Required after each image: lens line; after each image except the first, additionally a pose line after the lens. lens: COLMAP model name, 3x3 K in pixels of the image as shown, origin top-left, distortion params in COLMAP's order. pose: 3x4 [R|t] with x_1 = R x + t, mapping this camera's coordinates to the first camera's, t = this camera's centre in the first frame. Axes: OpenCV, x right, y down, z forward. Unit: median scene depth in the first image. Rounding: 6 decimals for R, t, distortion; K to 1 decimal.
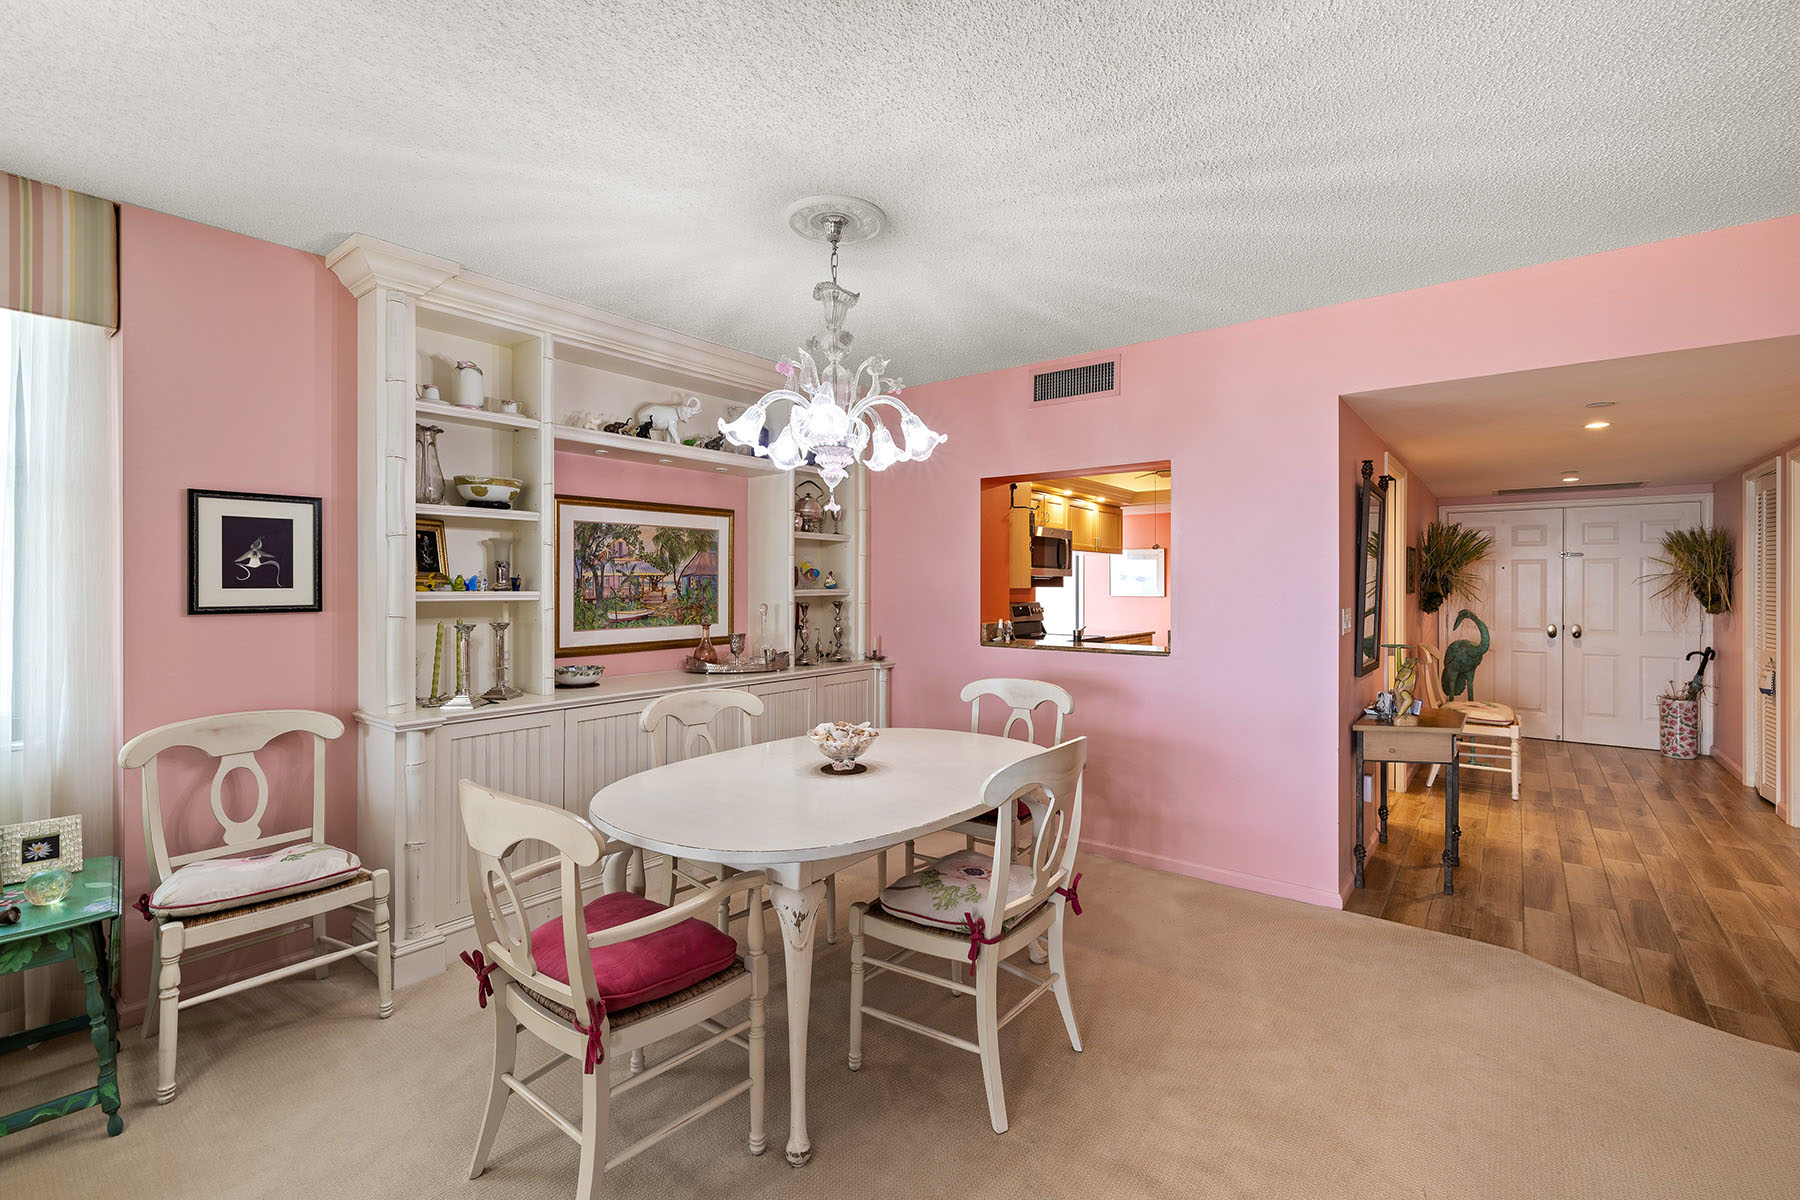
lens RADIAL K [[759.0, 0, 896.3], [0, 759.0, 584.6], [0, 0, 1]] dist [-0.002117, -0.000100]
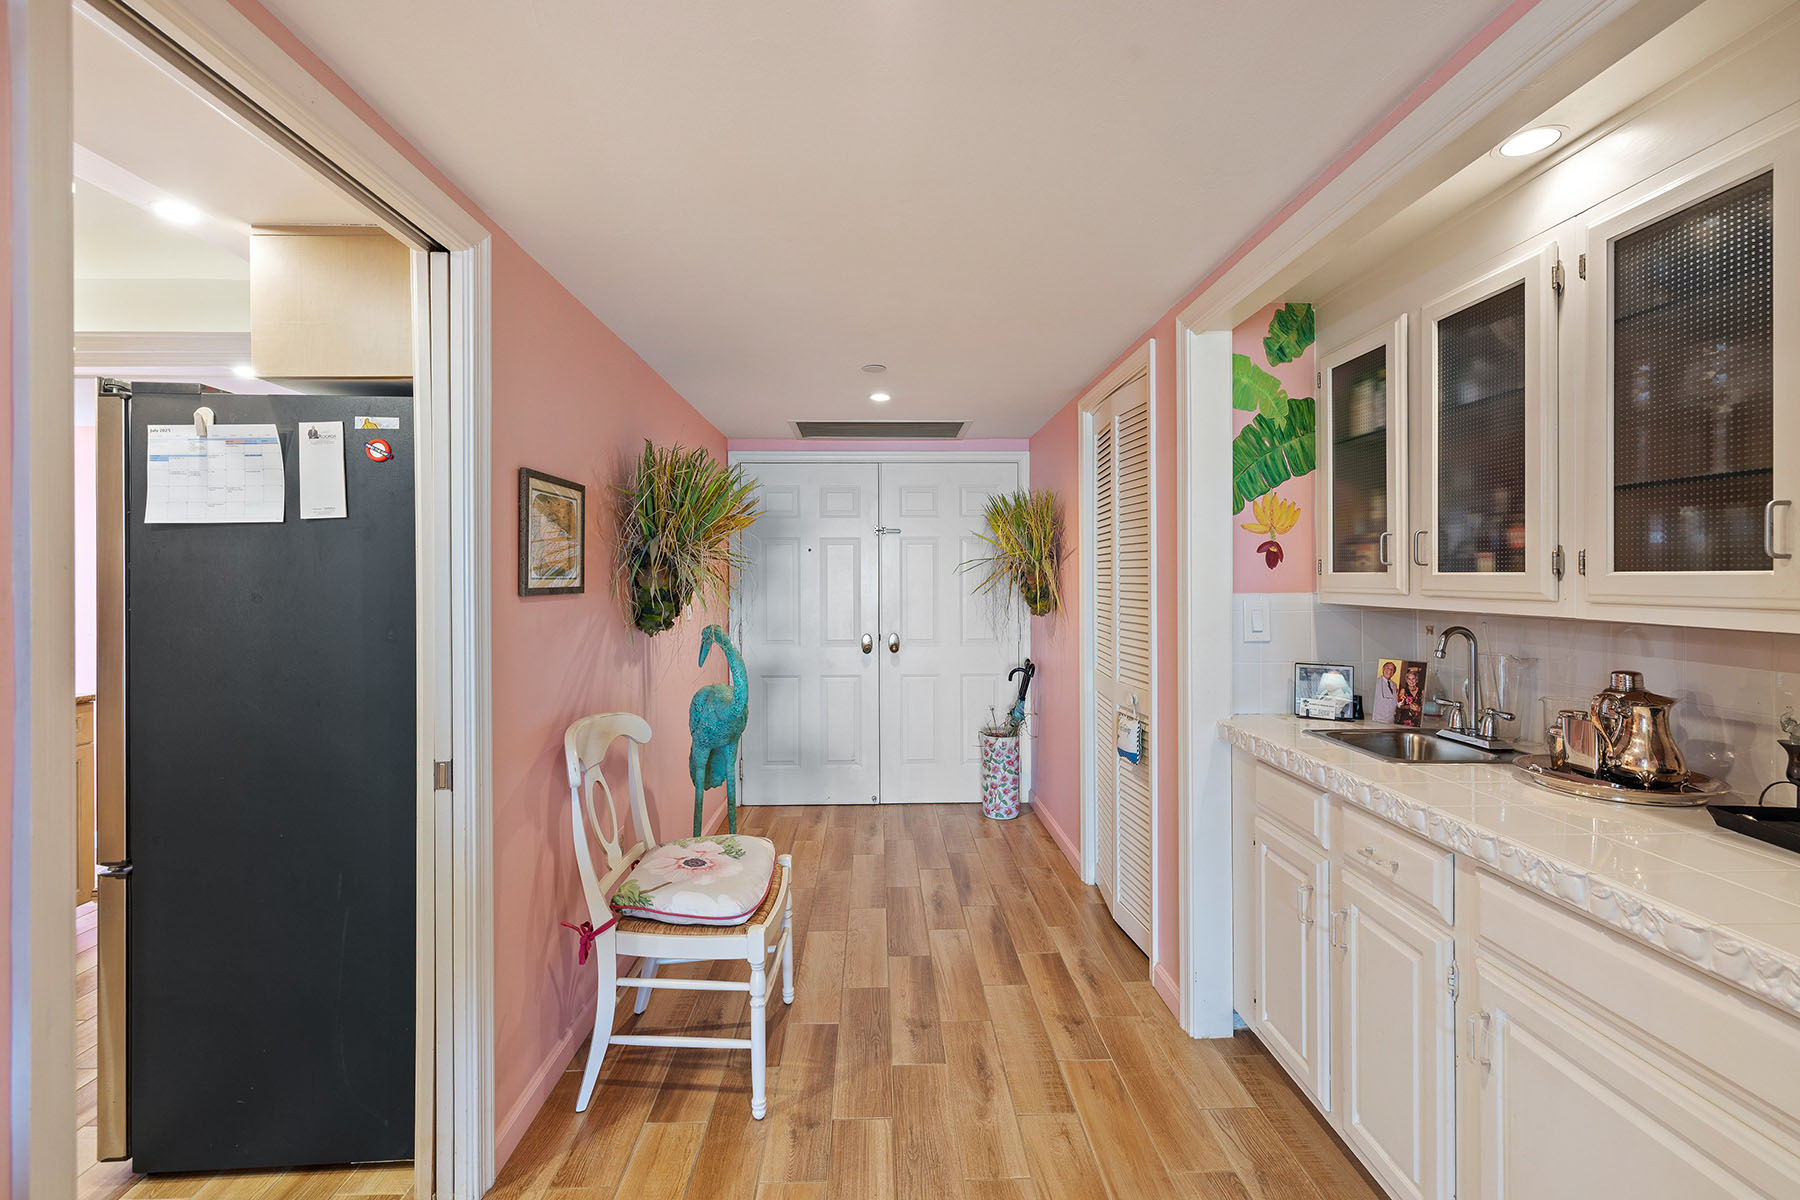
lens RADIAL K [[759.0, 0, 896.3], [0, 759.0, 584.6], [0, 0, 1]] dist [-0.002117, -0.000100]
pose [[0.755392, -0.009619, 0.655202, 0.497863], [0.005685, 0.999951, 0.008125, 0.003386], [-0.655248, -0.002413, 0.755410, 0.530620]]
